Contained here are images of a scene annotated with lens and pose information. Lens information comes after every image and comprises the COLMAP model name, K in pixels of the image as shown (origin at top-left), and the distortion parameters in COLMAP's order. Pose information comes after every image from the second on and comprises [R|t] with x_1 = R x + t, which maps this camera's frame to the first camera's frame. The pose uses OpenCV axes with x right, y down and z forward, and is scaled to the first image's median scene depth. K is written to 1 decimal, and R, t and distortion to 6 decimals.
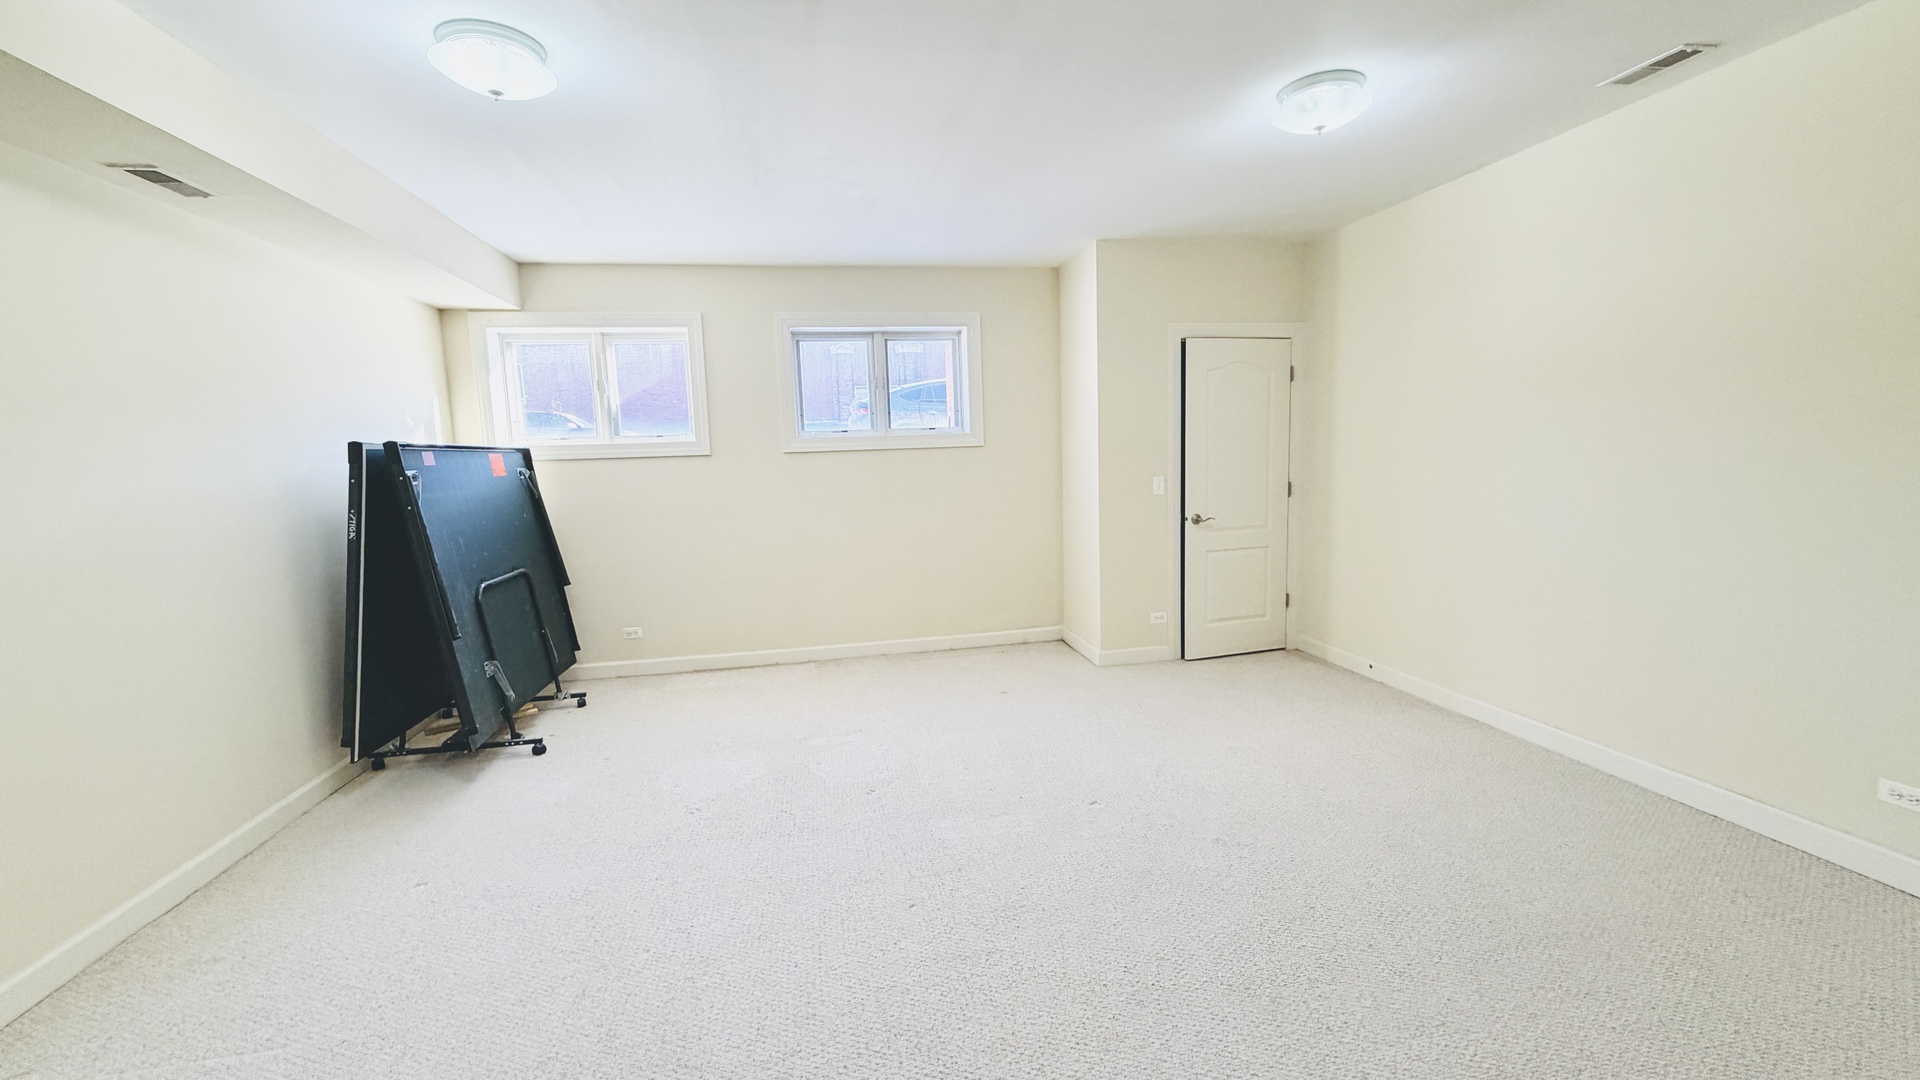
lens RADIAL K [[767.9, 0, 959.4], [0, 767.9, 540.1], [0, 0, 1]] dist [0.000233, 0.000464]
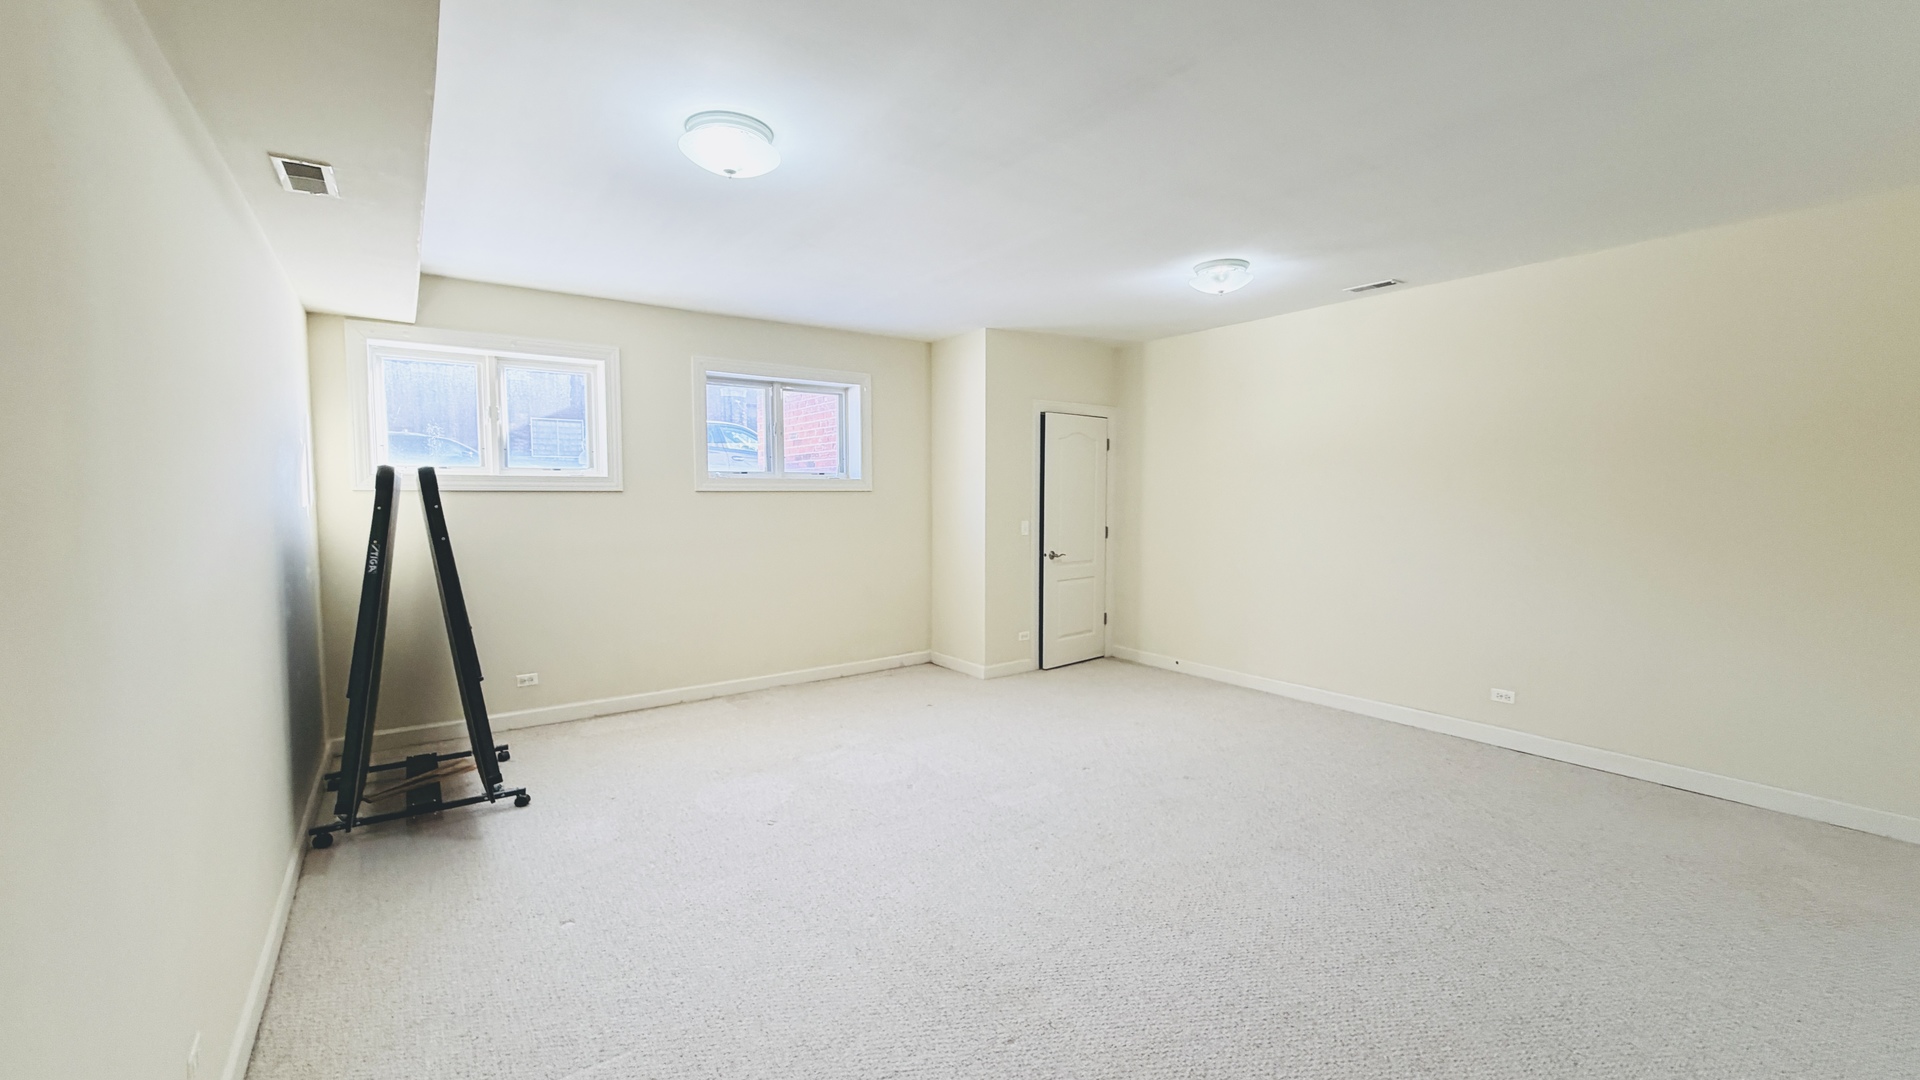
lens RADIAL K [[767.9, 0, 956.5], [0, 767.9, 534.3], [0, 0, 1]] dist [0.000233, 0.000464]
pose [[0.903357, 0.009395, 0.428786, -0.359768], [0.020710, 0.997638, -0.065490, 0.017733], [-0.428388, 0.068042, 0.901029, -0.062562]]
